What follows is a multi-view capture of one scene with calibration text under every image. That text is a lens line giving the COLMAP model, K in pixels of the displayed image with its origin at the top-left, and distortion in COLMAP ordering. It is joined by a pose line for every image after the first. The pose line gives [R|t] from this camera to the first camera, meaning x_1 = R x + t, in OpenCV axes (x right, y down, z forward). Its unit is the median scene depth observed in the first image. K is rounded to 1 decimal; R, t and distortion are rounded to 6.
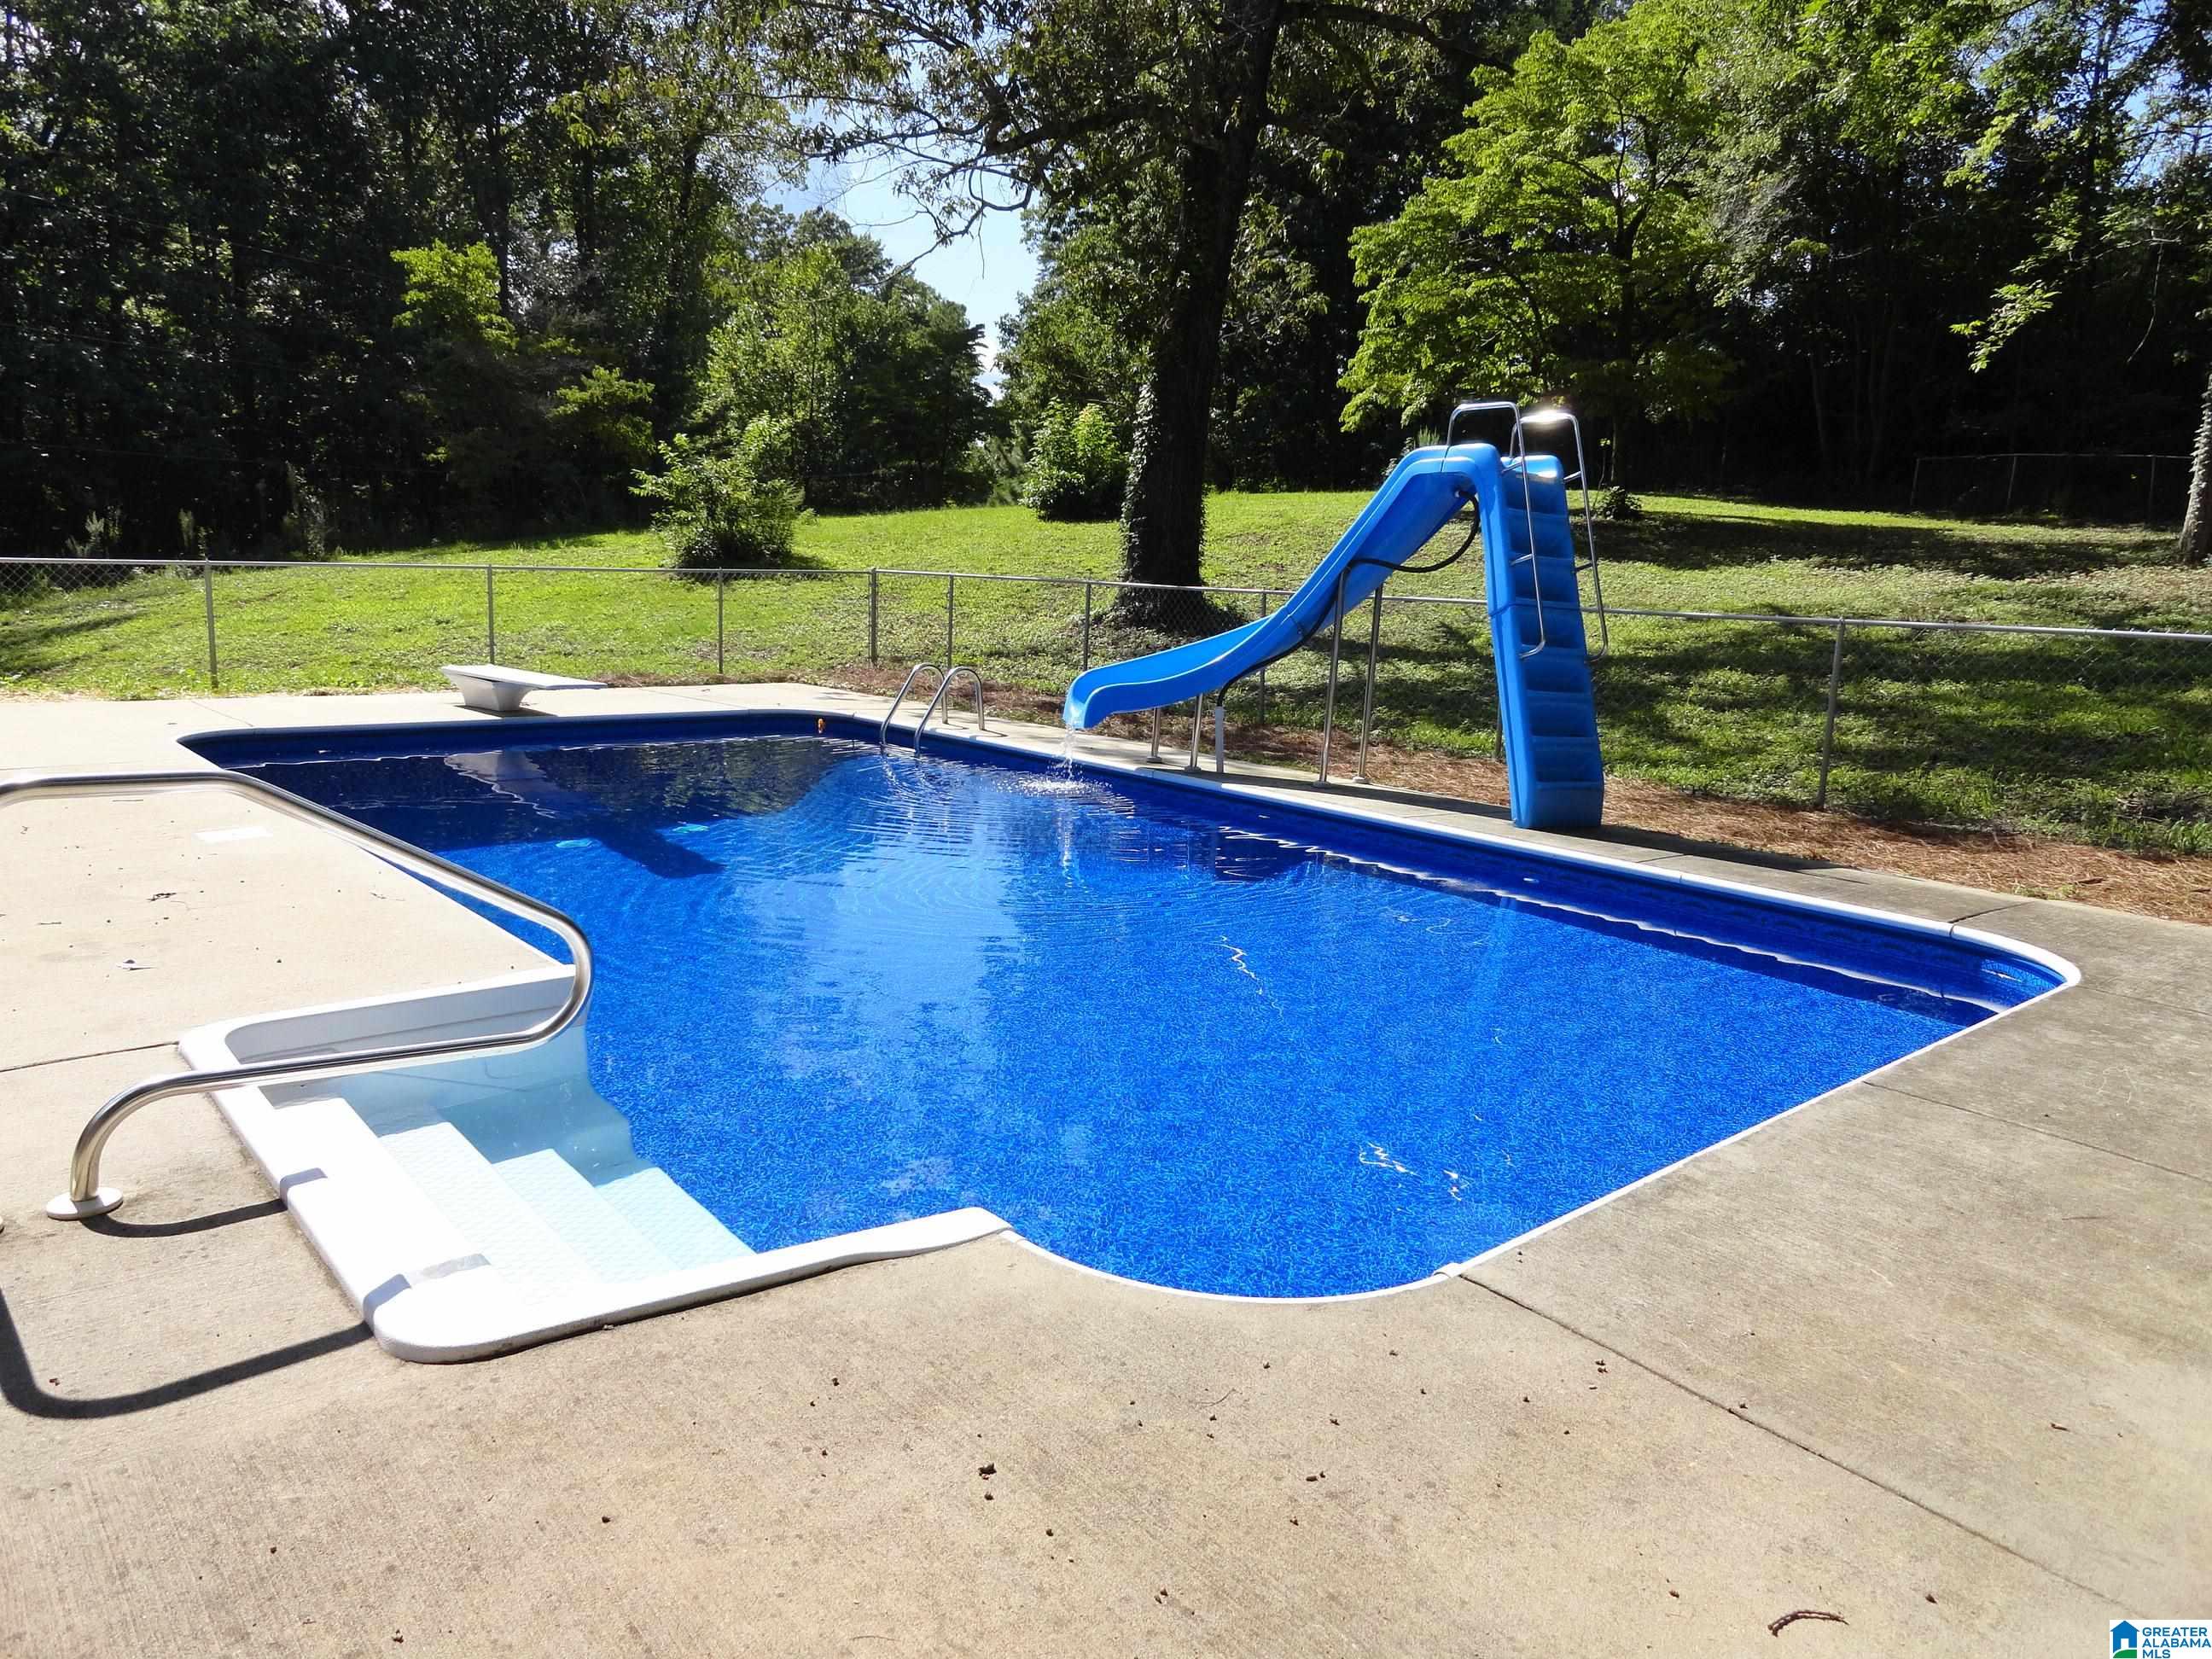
lens RADIAL K [[1518.1, 0, 1110.7], [0, 1518.1, 842.0], [0, 0, 1]] dist [0.004505, -0.003184]
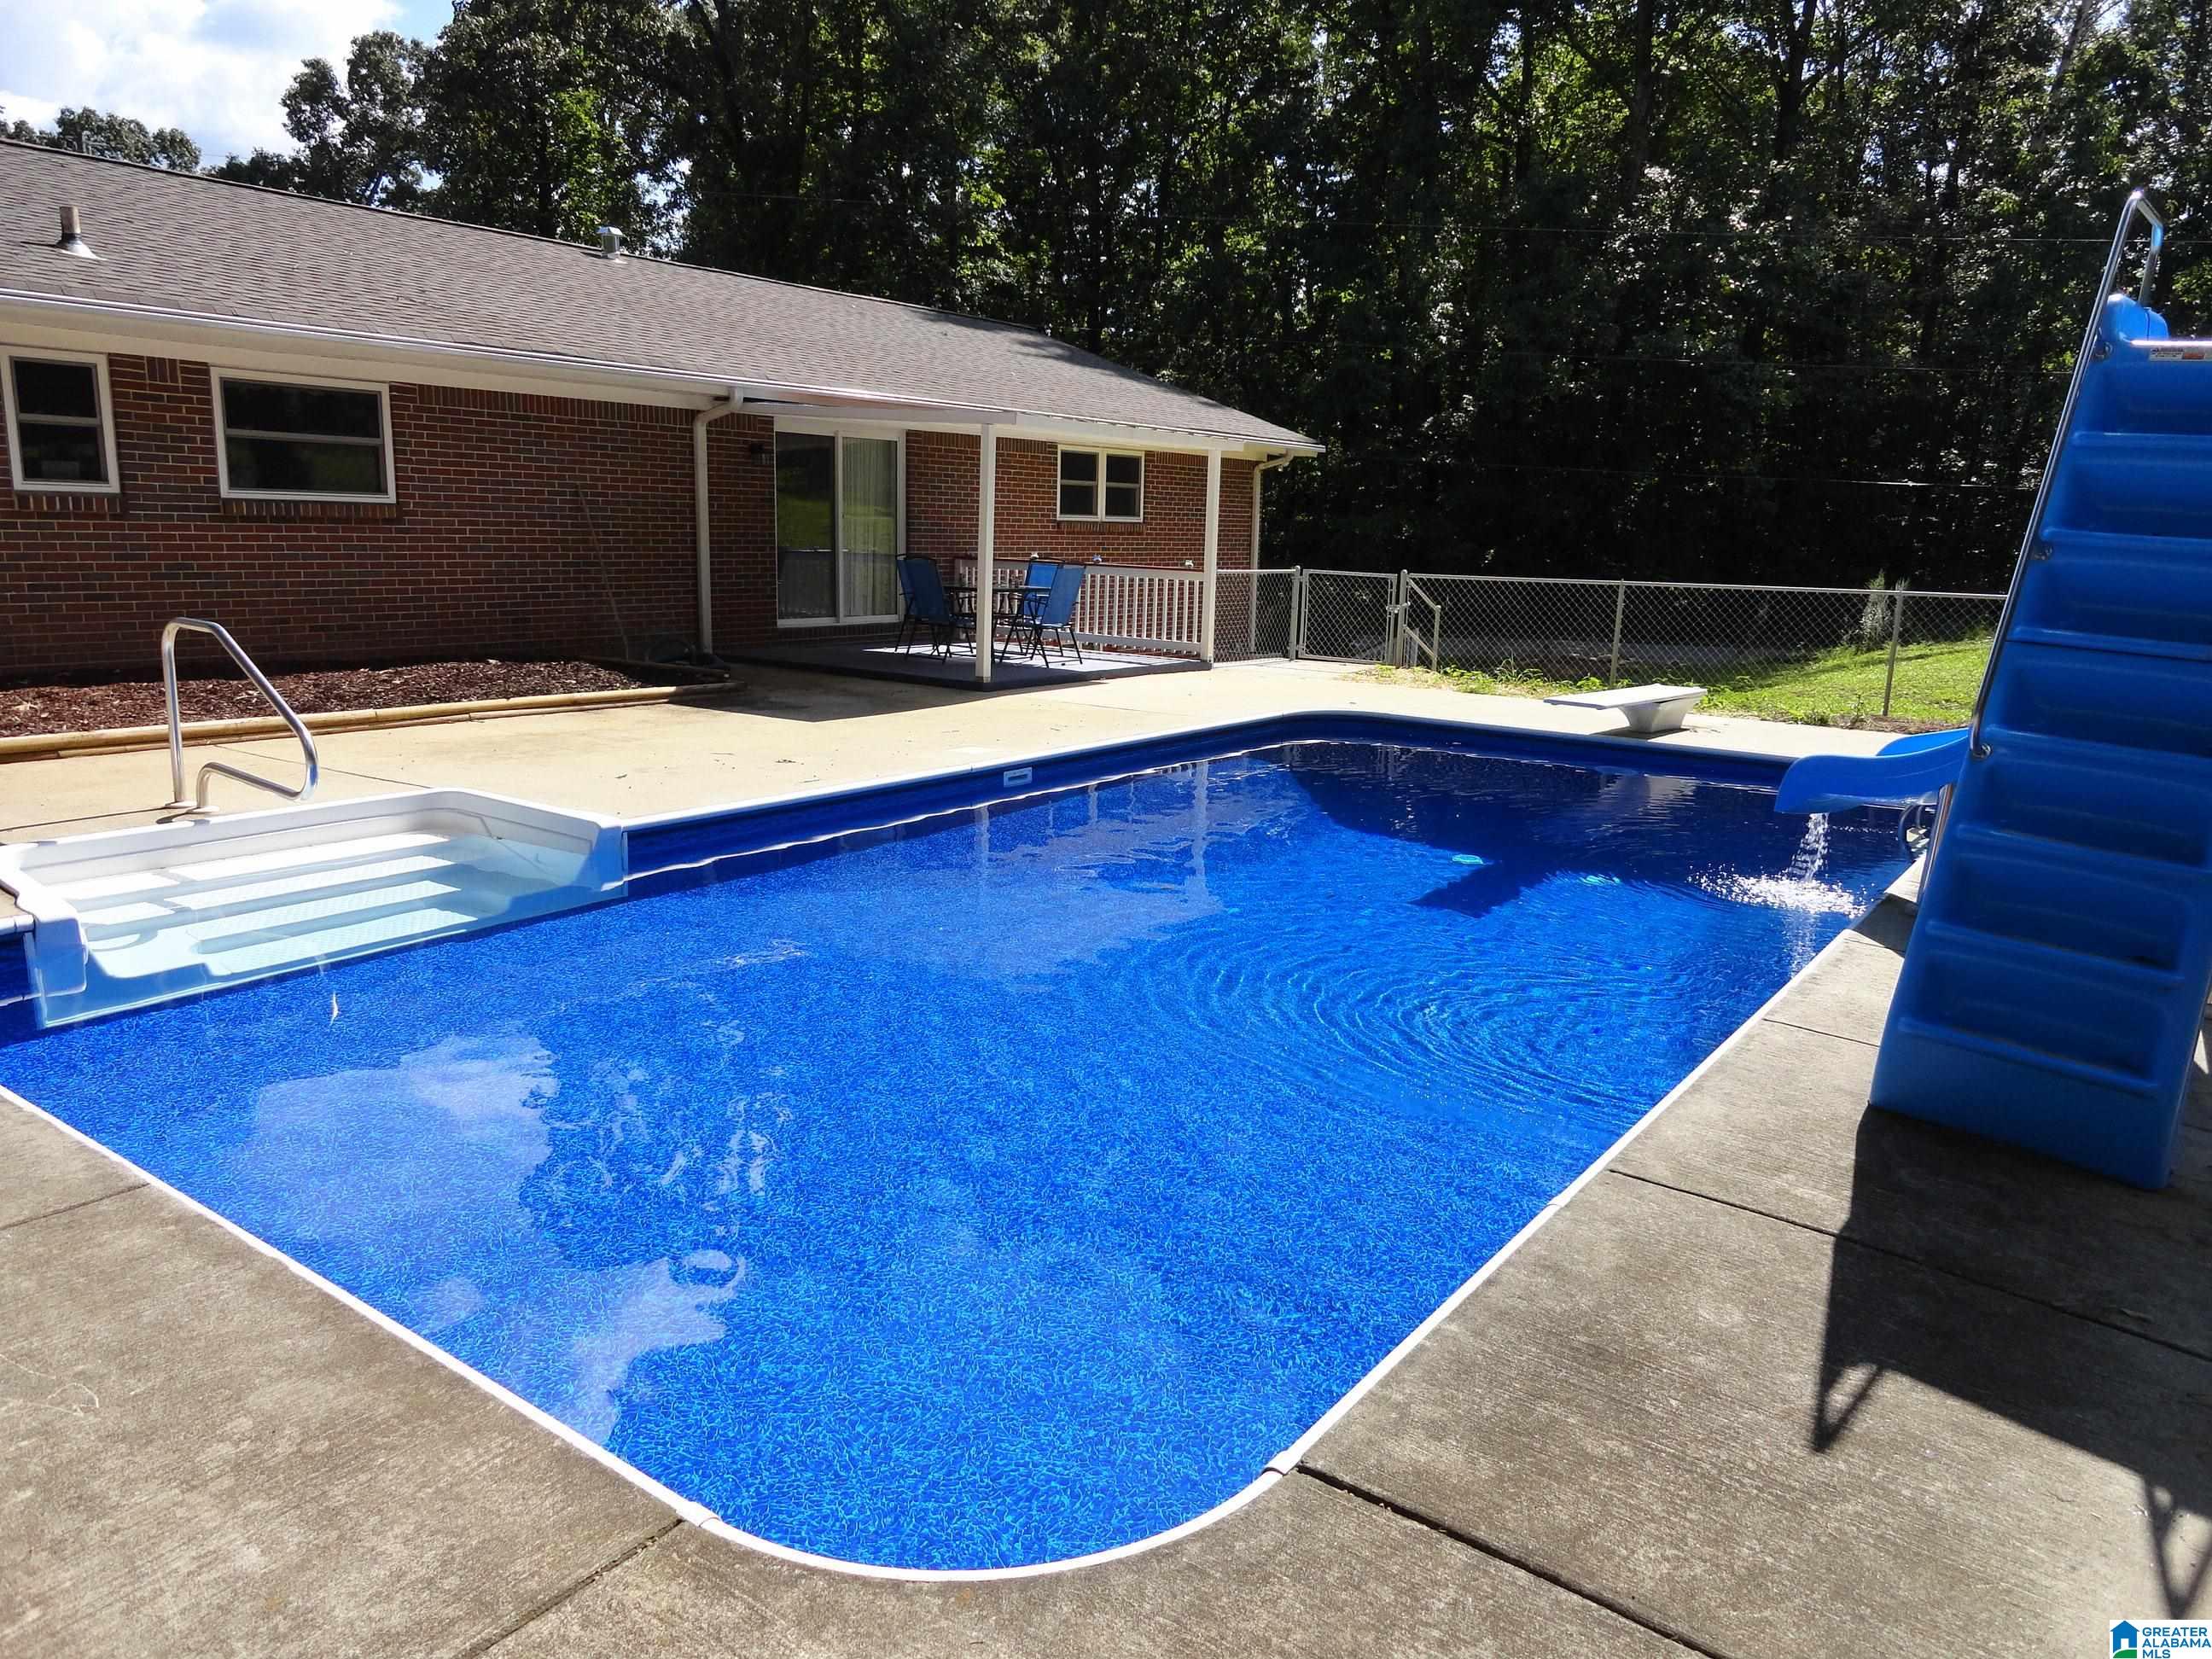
lens RADIAL K [[1518.1, 0, 1102.3], [0, 1518.1, 827.3], [0, 0, 1]] dist [0.004505, -0.003184]
pose [[0.214539, 0.160074, -0.963509, 0.202140], [-0.201341, 0.972539, 0.116743, -0.030507], [0.955738, 0.168948, 0.240877, 0.194463]]
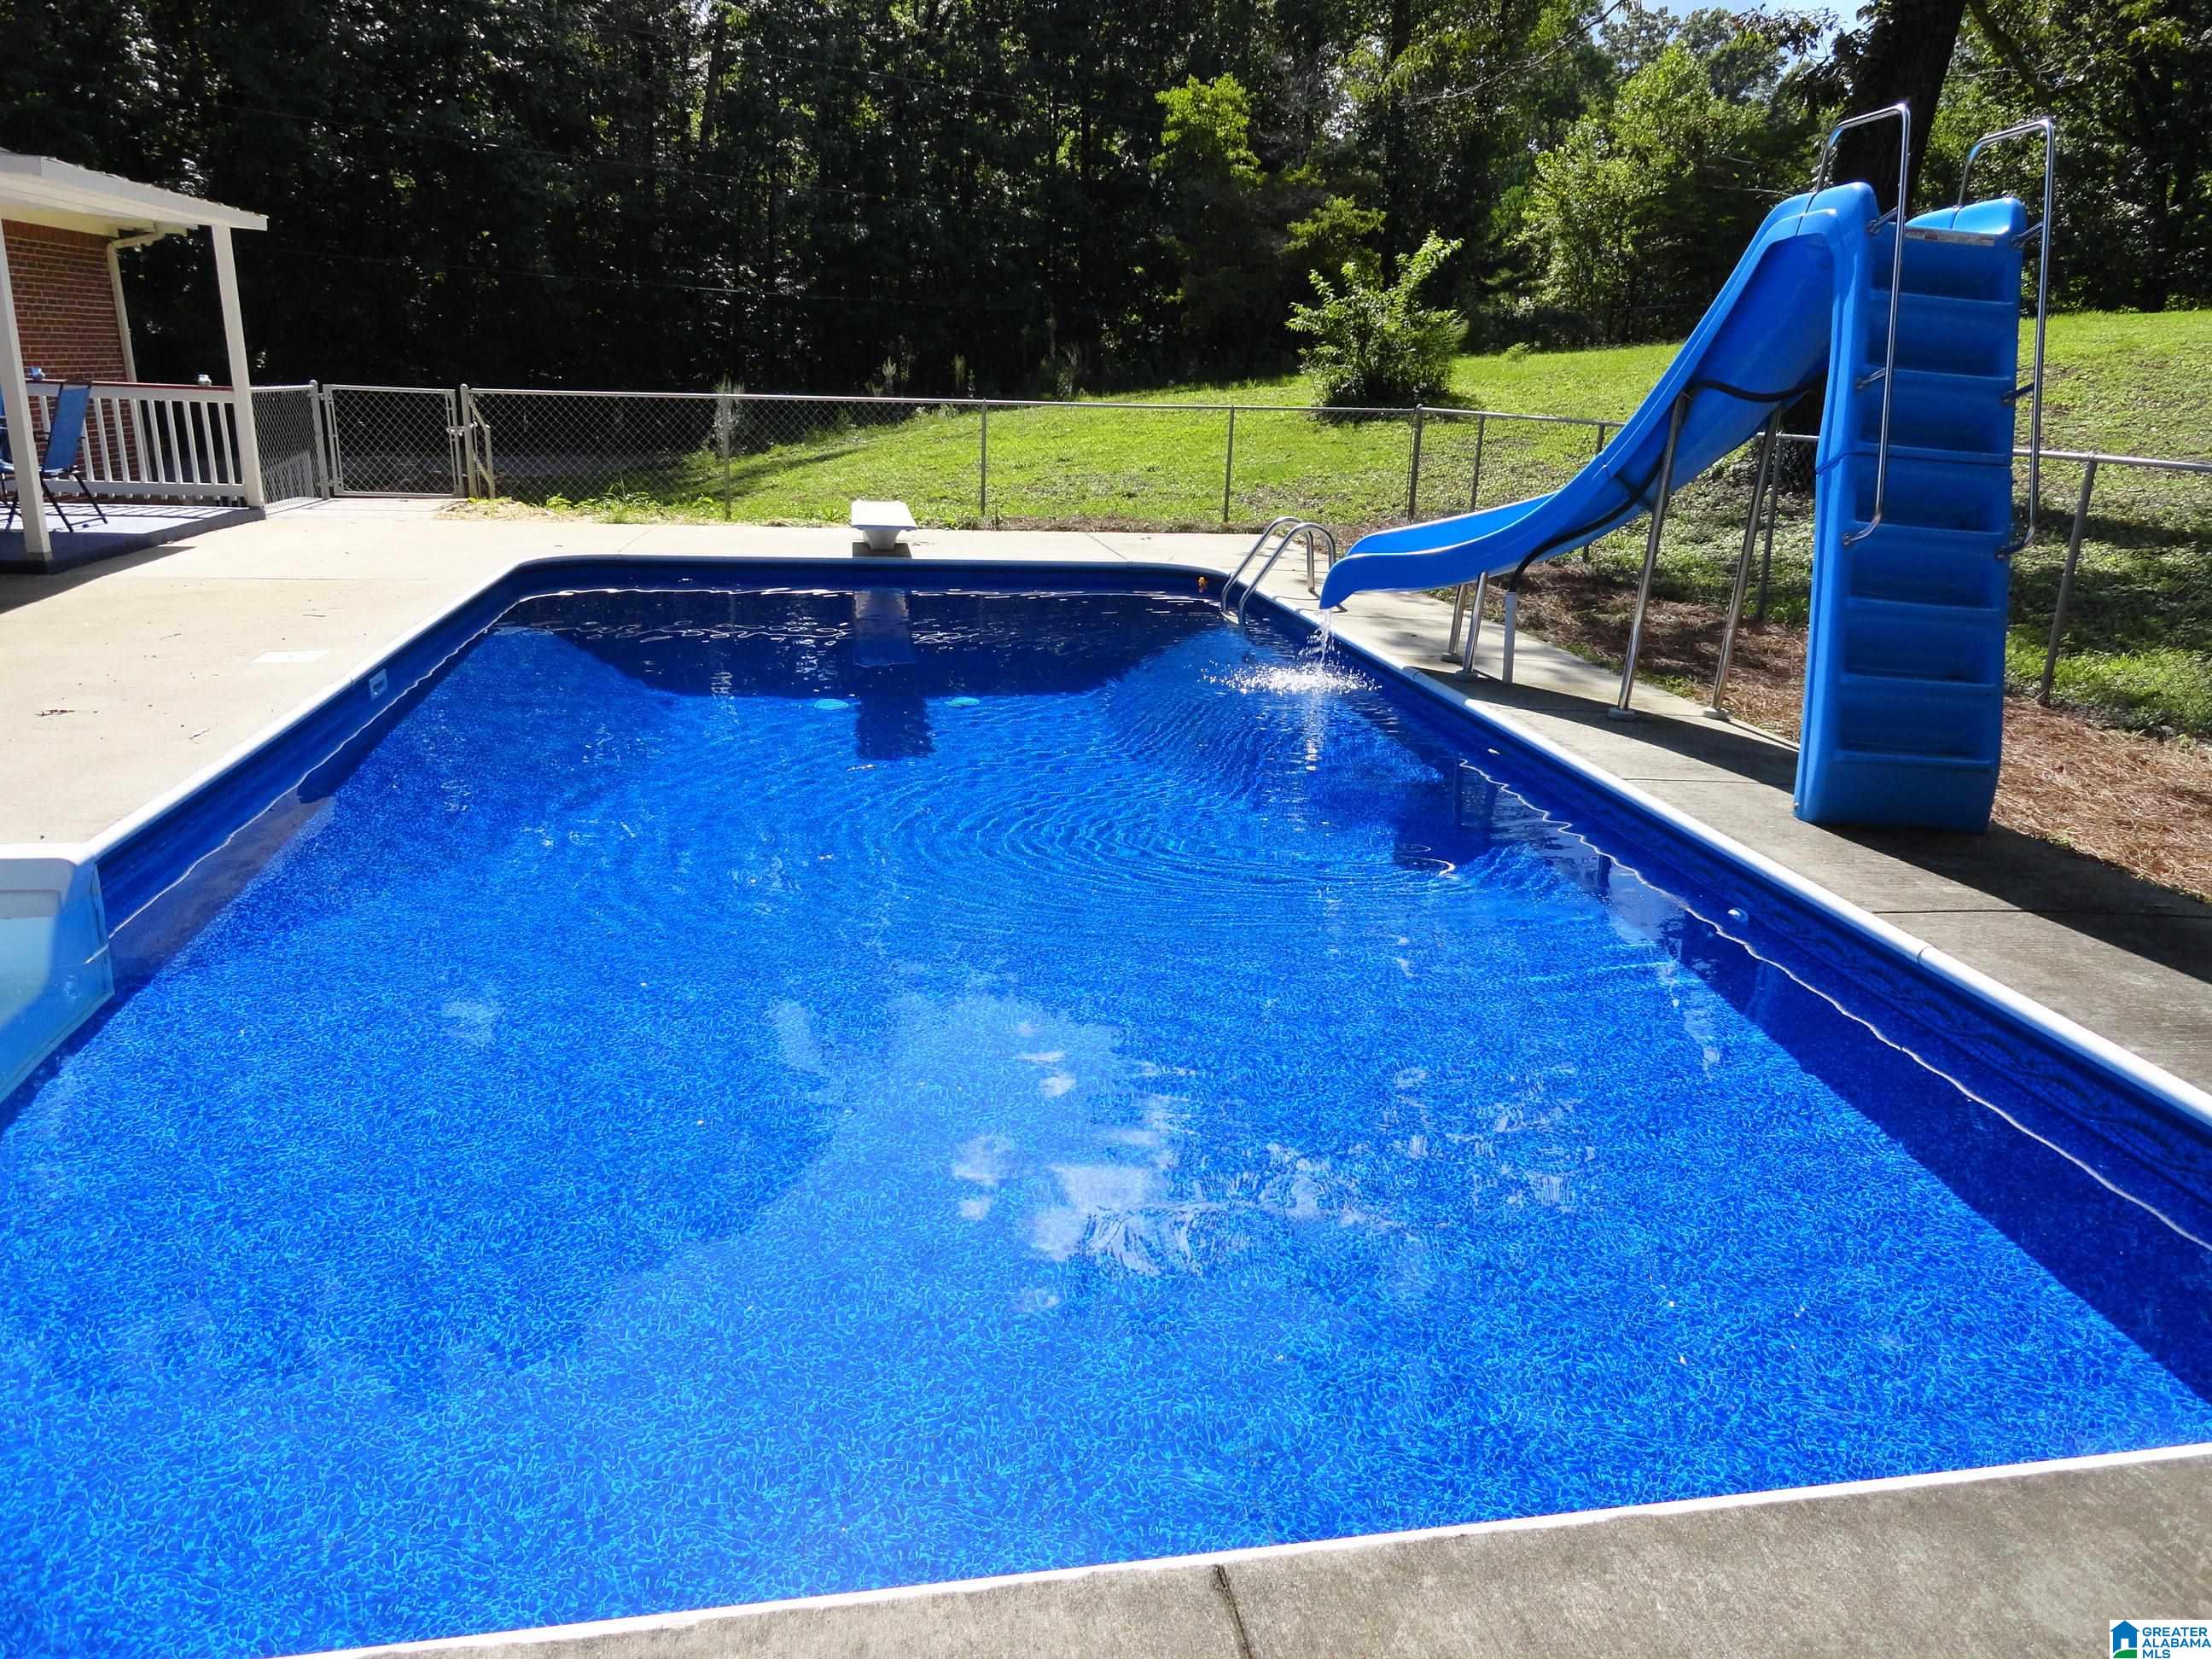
lens RADIAL K [[1518.1, 0, 1102.3], [0, 1518.1, 838.7], [0, 0, 1]] dist [0.004505, -0.003184]
pose [[0.857098, 0.144652, -0.494428, 0.102040], [-0.097656, 0.987988, 0.119762, -0.014726], [0.505813, -0.054364, 0.860929, 0.098079]]
